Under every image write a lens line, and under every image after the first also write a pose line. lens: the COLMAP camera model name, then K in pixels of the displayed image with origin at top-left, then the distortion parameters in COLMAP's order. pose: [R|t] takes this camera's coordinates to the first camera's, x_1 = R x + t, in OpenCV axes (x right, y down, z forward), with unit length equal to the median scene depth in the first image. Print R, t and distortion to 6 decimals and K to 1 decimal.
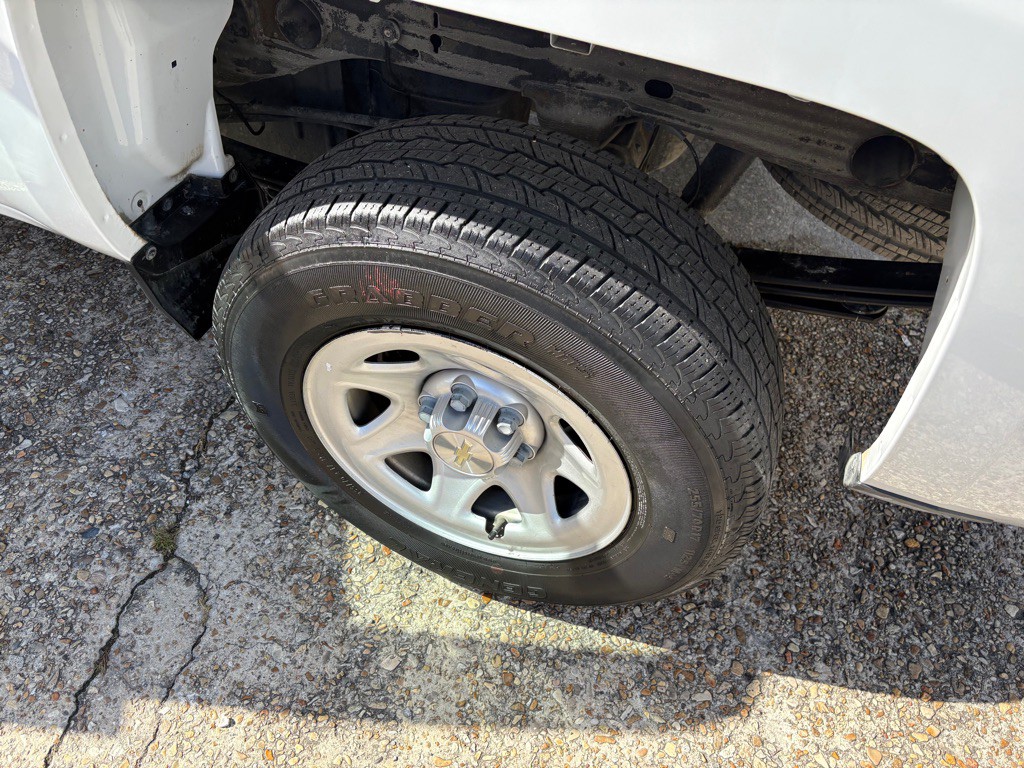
lens RADIAL K [[774.3, 0, 514.7], [0, 774.3, 388.3], [0, 0, 1]] dist [0.050182, -0.053996]
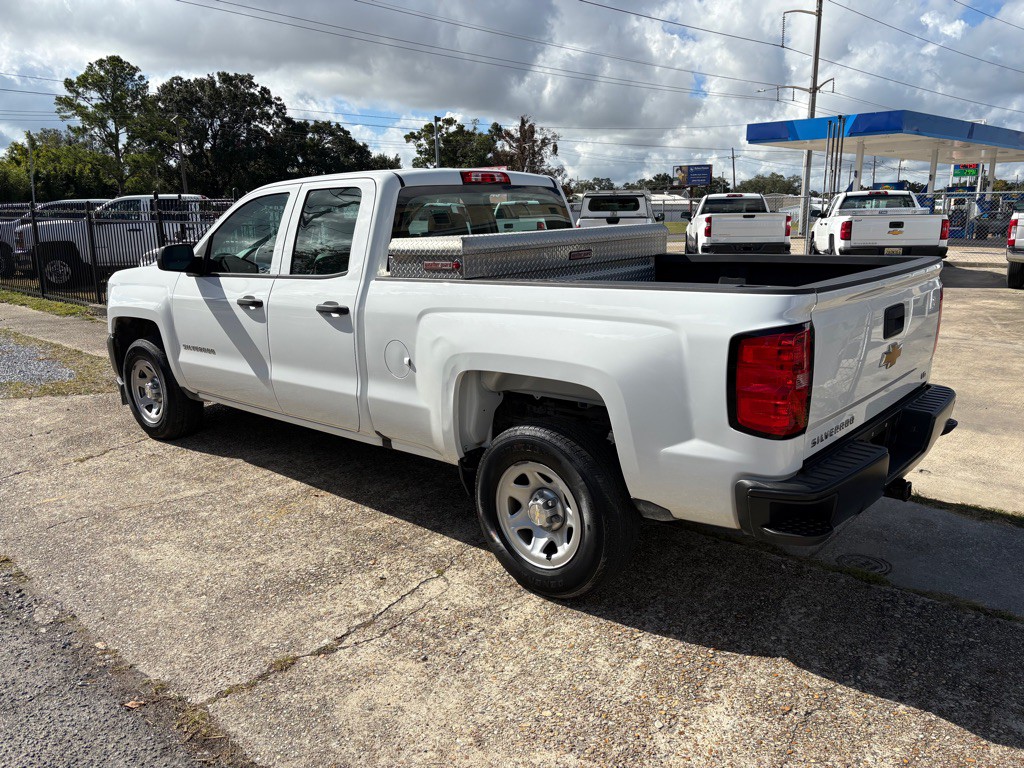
lens RADIAL K [[774.3, 0, 514.2], [0, 774.3, 386.5], [0, 0, 1]] dist [0.050182, -0.053996]
pose [[0.930952, -0.012844, -0.364916, 0.878949], [-0.220285, 0.777276, -0.589336, 1.367752], [0.291210, 0.629029, 0.720777, -1.430132]]
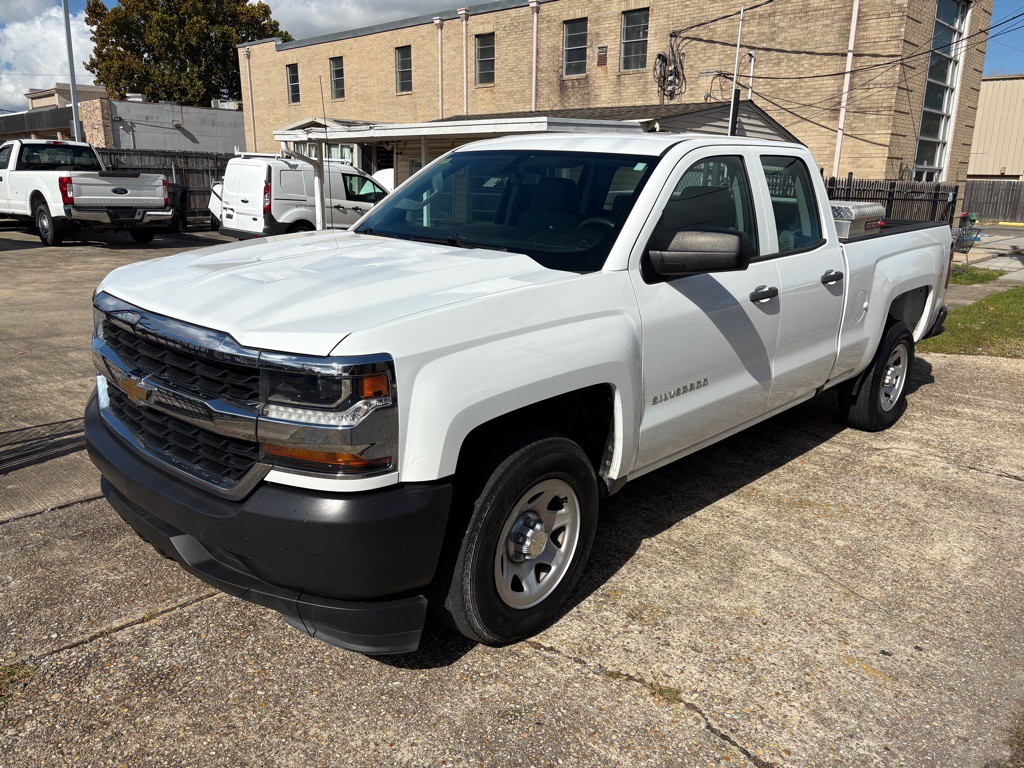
lens RADIAL K [[774.3, 0, 507.3], [0, 774.3, 378.0], [0, 0, 1]] dist [0.050182, -0.053996]
pose [[0.398196, -0.300691, 0.866617, -4.764234], [0.718240, 0.689865, -0.090657, -1.090549], [-0.570589, 0.658538, 0.490670, -0.048036]]
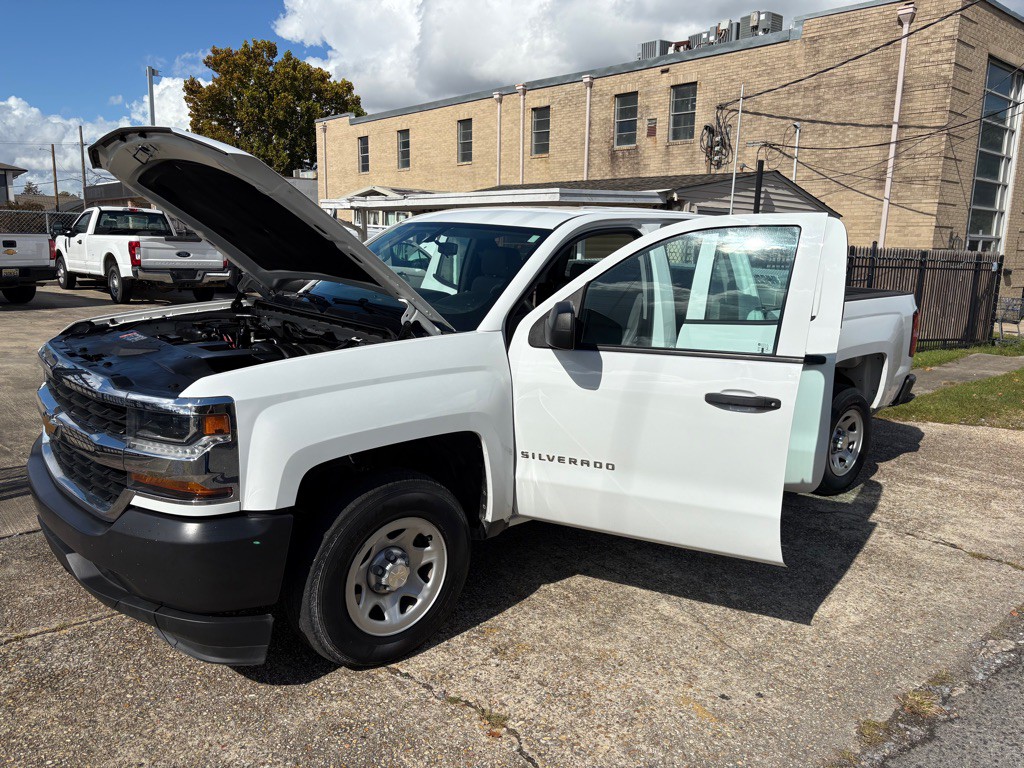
lens RADIAL K [[774.3, 0, 510.2], [0, 774.3, 388.4], [0, 0, 1]] dist [0.050182, -0.053996]
pose [[0.480948, -0.231895, 0.845526, -4.703071], [0.687012, 0.698831, -0.199120, -0.573138], [-0.544705, 0.676653, 0.495416, -0.507898]]
